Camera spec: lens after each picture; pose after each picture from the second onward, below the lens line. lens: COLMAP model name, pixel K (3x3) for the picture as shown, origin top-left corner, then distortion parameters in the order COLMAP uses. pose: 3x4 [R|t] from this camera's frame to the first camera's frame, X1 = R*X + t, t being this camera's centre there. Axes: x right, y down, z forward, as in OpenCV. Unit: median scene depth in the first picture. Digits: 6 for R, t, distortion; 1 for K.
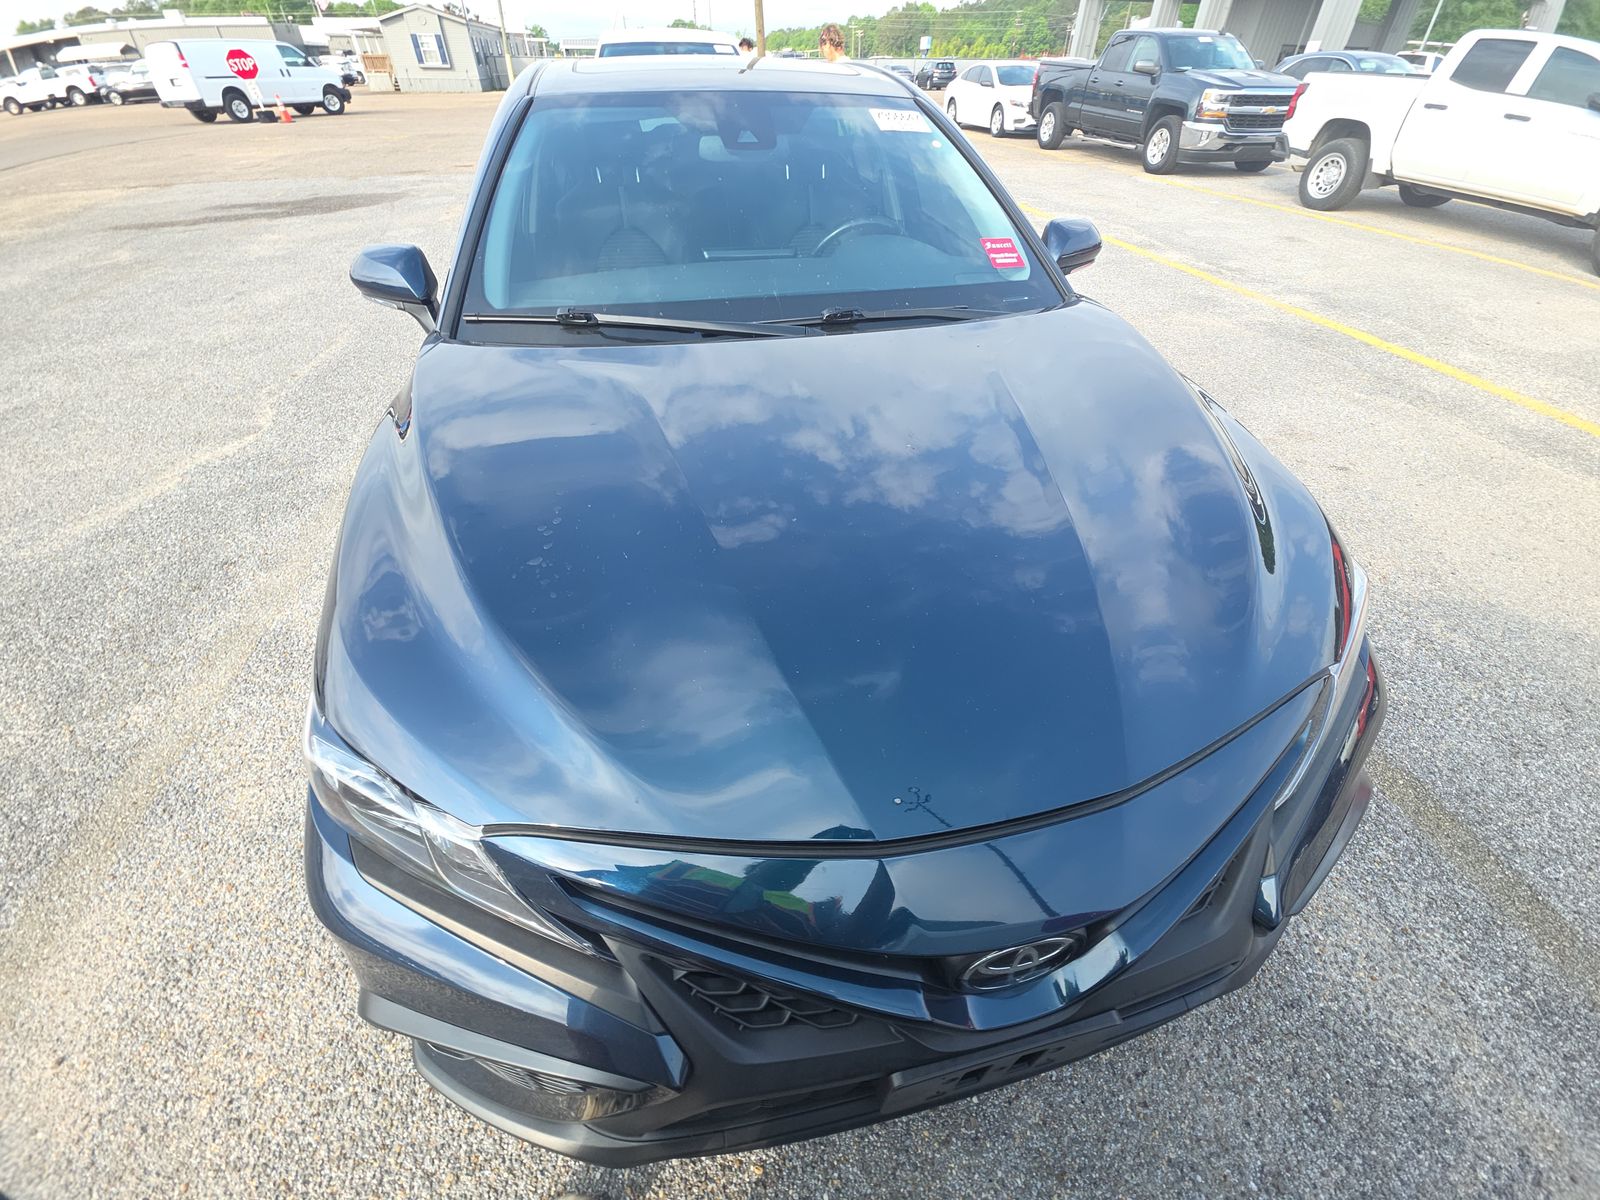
lens RADIAL K [[650.1, 0, 808.9], [0, 650.1, 595.9], [0, 0, 1]] dist [0.013831, -0.008985]
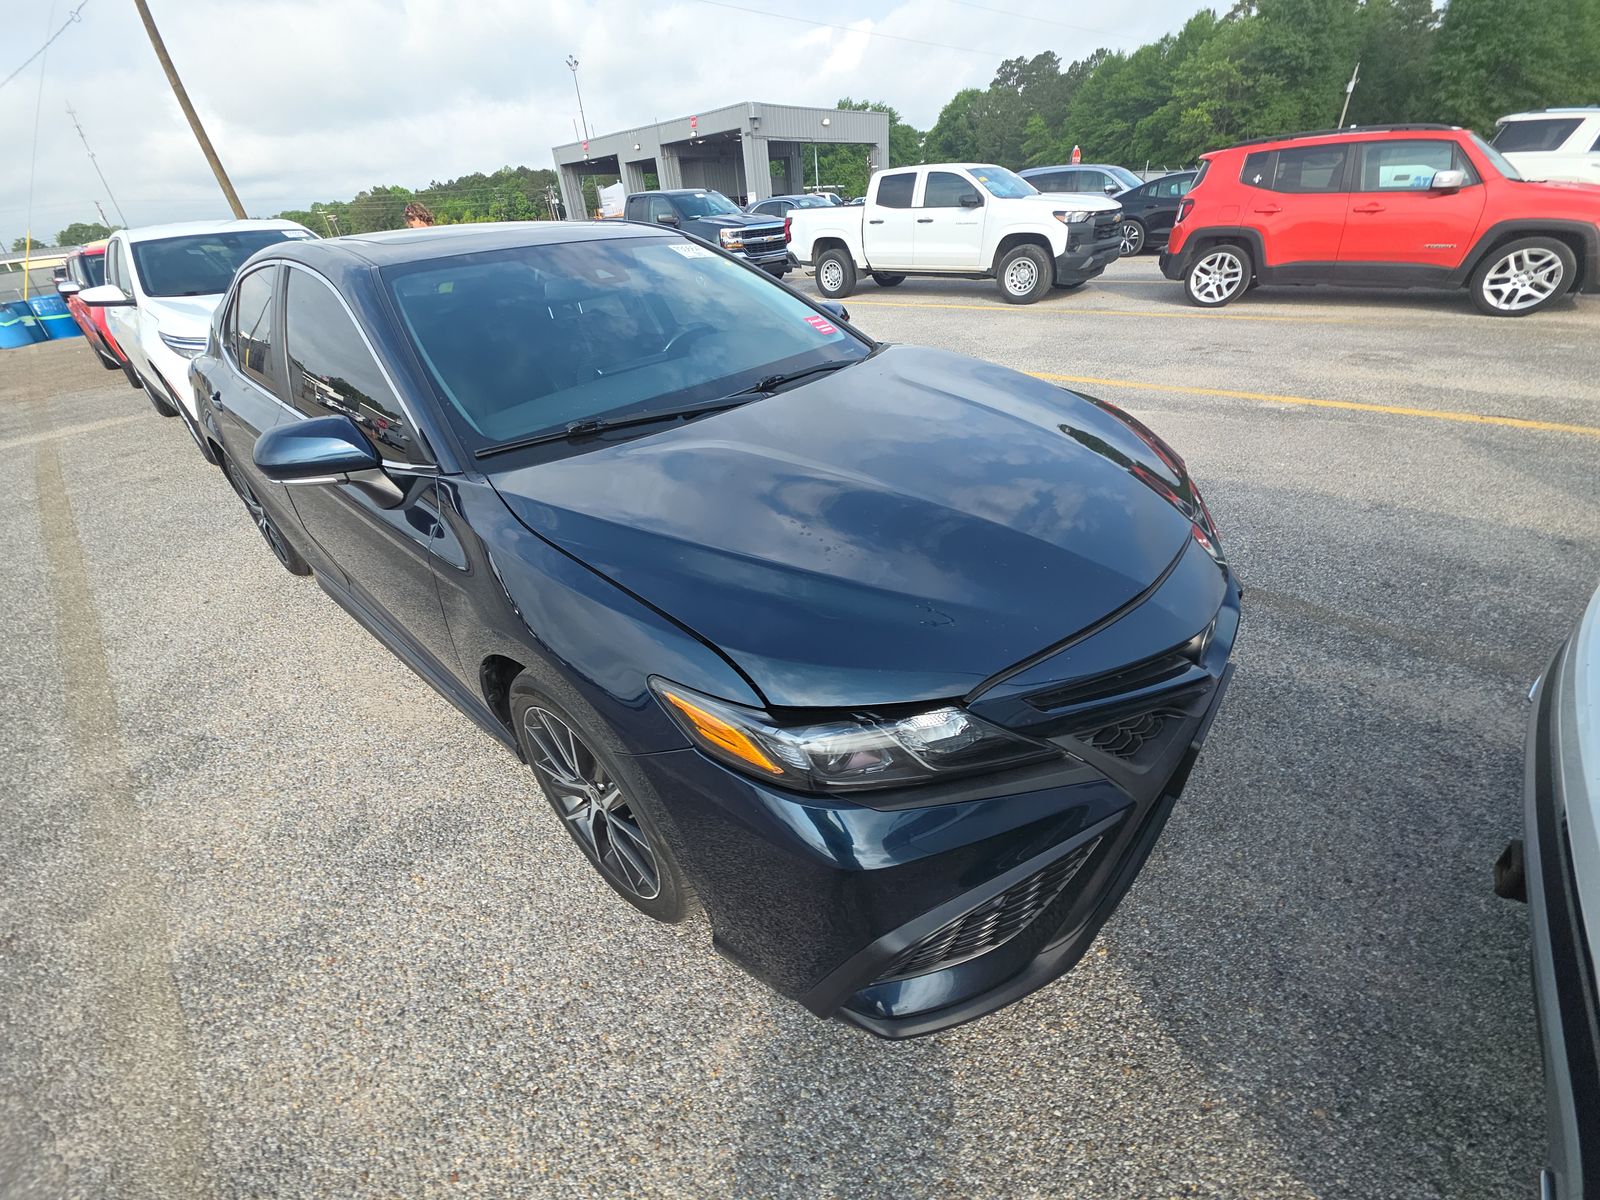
lens RADIAL K [[650.1, 0, 808.9], [0, 650.1, 595.9], [0, 0, 1]] dist [0.013831, -0.008985]
pose [[0.795116, -0.362648, 0.486083, -0.658819], [0.439122, 0.897089, -0.049015, 0.043252], [-0.418285, 0.252422, 0.872537, -0.040632]]
